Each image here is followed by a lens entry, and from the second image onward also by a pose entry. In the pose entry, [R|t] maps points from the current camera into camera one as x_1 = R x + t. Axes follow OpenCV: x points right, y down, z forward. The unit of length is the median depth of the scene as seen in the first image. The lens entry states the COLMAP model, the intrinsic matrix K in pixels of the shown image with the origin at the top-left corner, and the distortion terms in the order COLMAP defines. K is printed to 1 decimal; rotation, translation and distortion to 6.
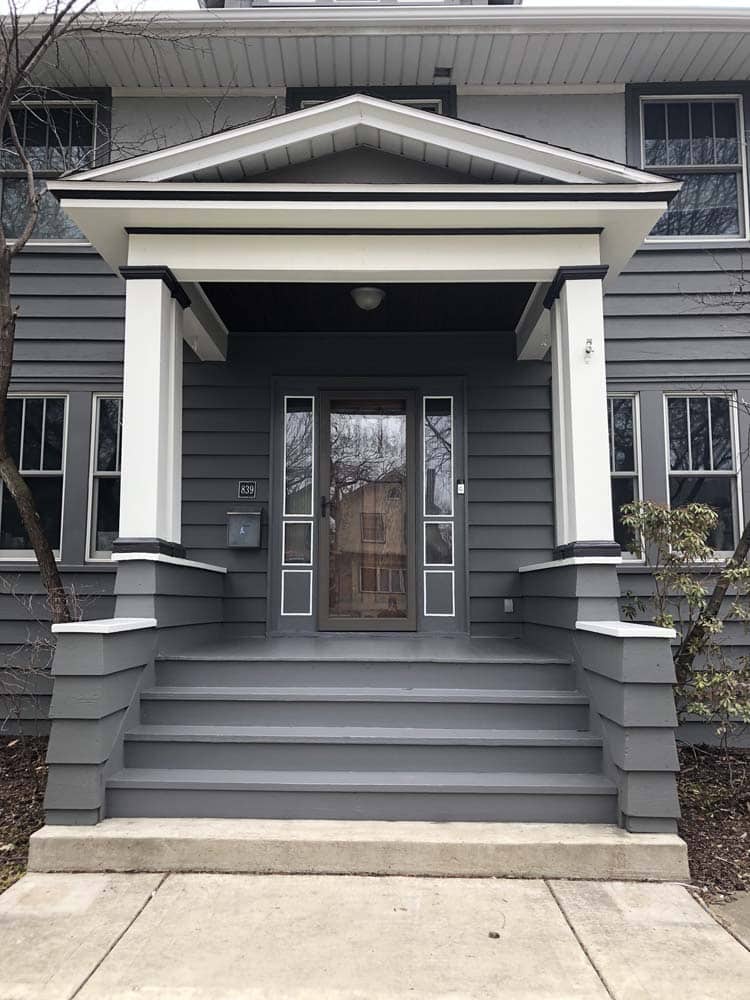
lens RADIAL K [[812.0, 0, 373.9], [0, 812.0, 505.3], [0, 0, 1]] dist [0.095045, -0.170611]
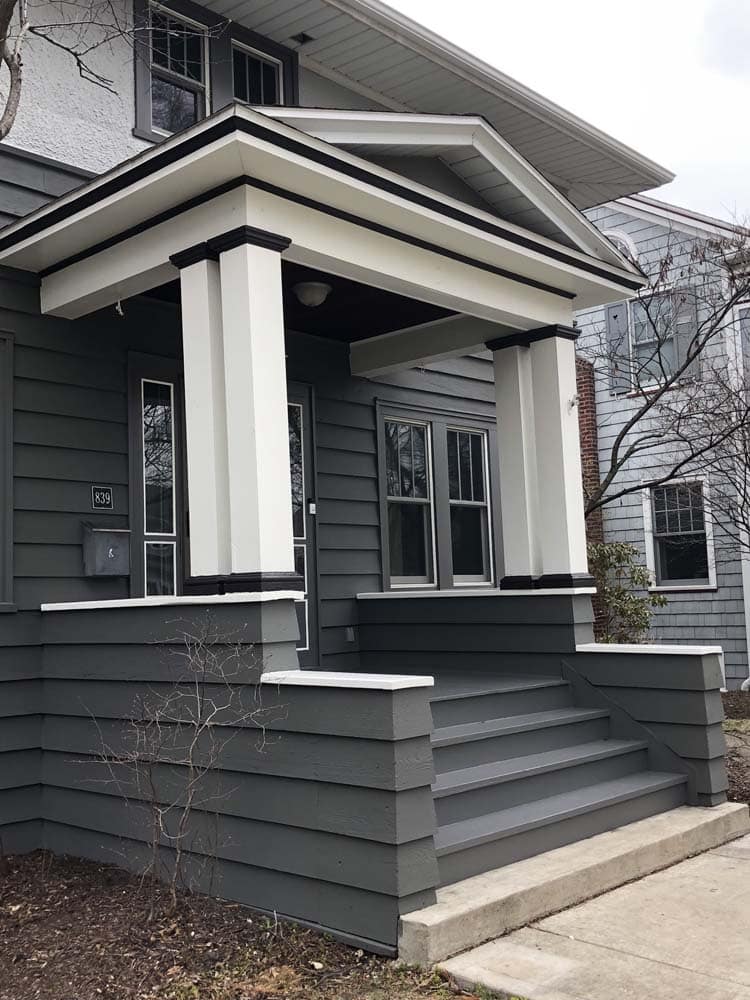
lens RADIAL K [[1043.1, 0, 378.7], [0, 1043.1, 499.2], [0, 0, 1]] dist [0.174295, -0.476926]
pose [[0.669361, 0.046594, 0.741475, -1.159088], [-0.048011, 0.998658, -0.019413, -0.019310], [-0.741384, -0.022605, 0.670700, 0.267620]]
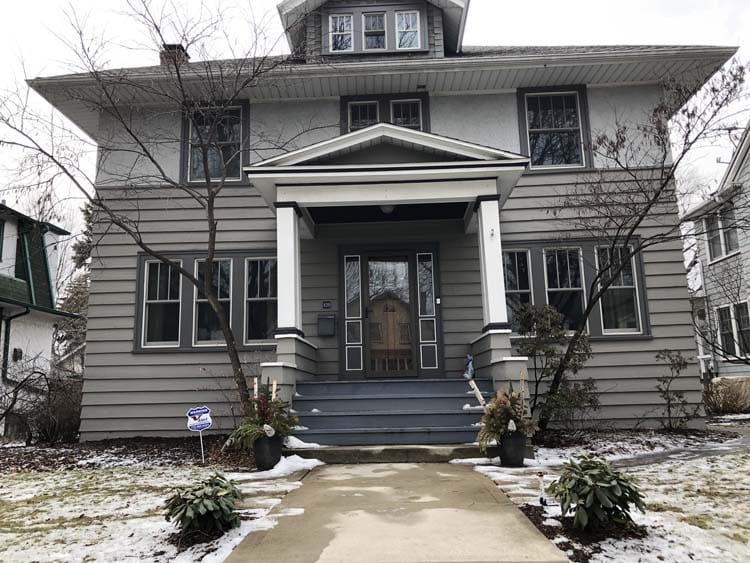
lens RADIAL K [[607.4, 0, 375.0], [0, 607.4, 281.5], [0, 0, 1]] dist [0.062147, -0.096041]
pose [[0.999420, -0.031189, -0.013662, -0.033509], [0.030276, 0.997580, -0.062596, 0.030774], [0.015581, 0.062146, 0.997945, -0.699403]]
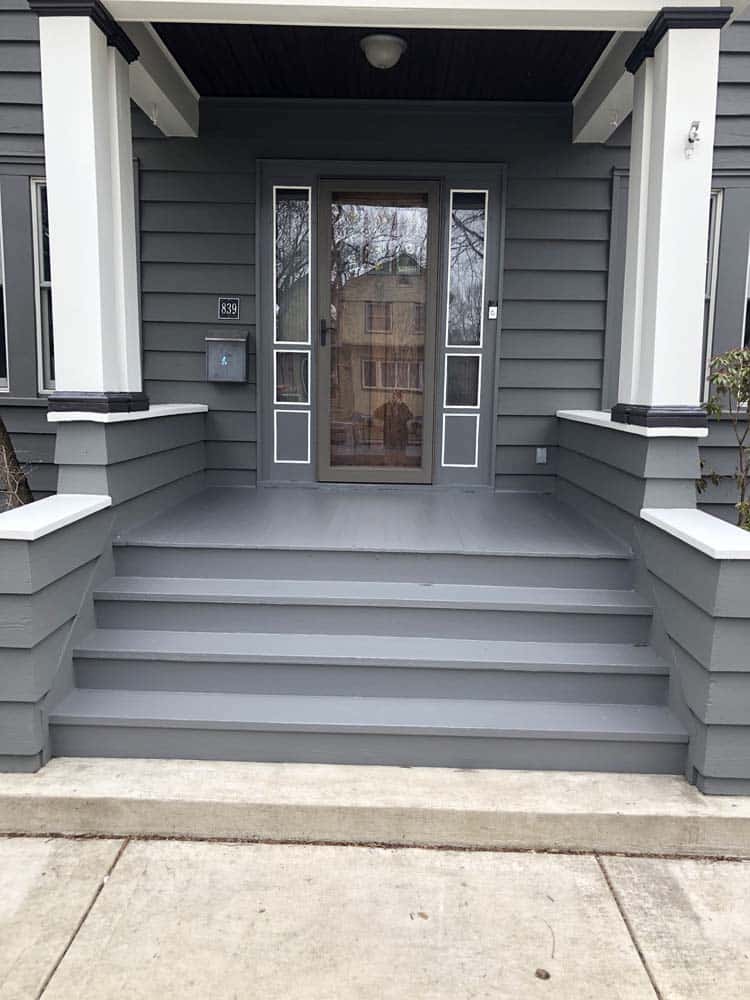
lens RADIAL K [[809.9, 0, 378.5], [0, 809.9, 498.3], [0, 0, 1]] dist [0.062147, -0.096041]
pose [[0.999863, 0.015782, 0.004966, -0.012930], [-0.016523, 0.968102, 0.250009, -0.068979], [-0.000862, -0.250057, 0.968231, 0.273449]]
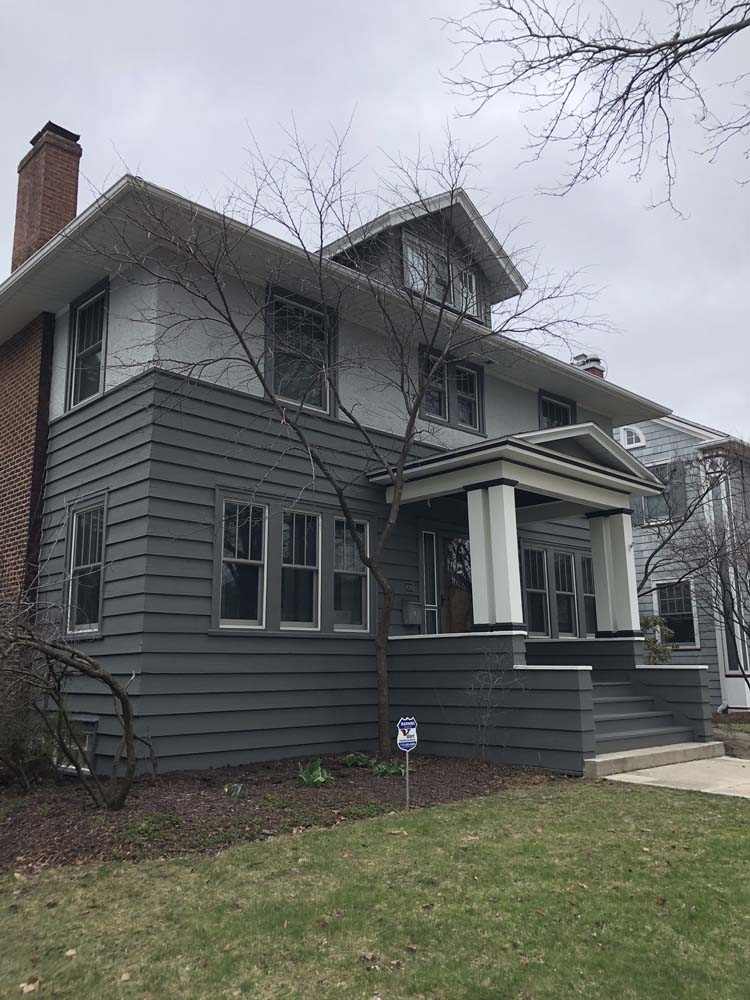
lens RADIAL K [[809.9, 0, 378.5], [0, 809.9, 498.3], [0, 0, 1]] dist [0.062147, -0.096041]
pose [[0.708287, 0.133017, 0.693280, -2.180929], [-0.068842, 0.990421, -0.119697, 0.001572], [-0.702560, 0.037053, 0.710659, -0.156938]]
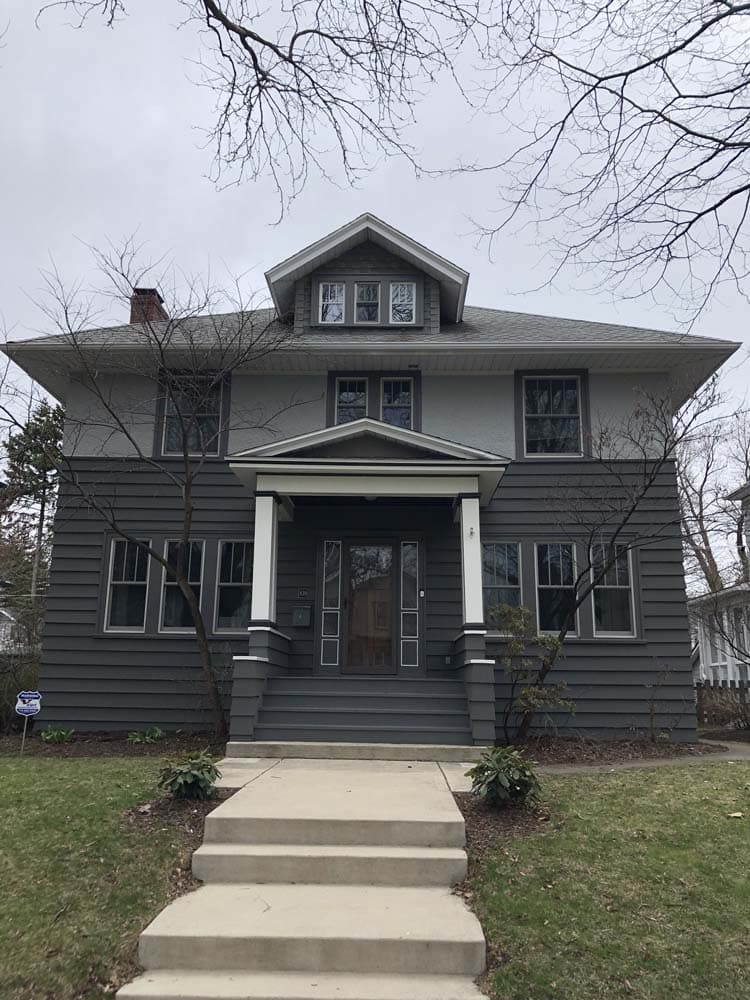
lens RADIAL K [[809.9, 0, 378.5], [0, 809.9, 498.3], [0, 0, 1]] dist [0.062147, -0.096041]
pose [[0.999917, 0.006584, -0.011035, 0.048080], [-0.007809, 0.993337, -0.114982, -0.038667], [0.010205, 0.115058, 0.993306, -1.313787]]
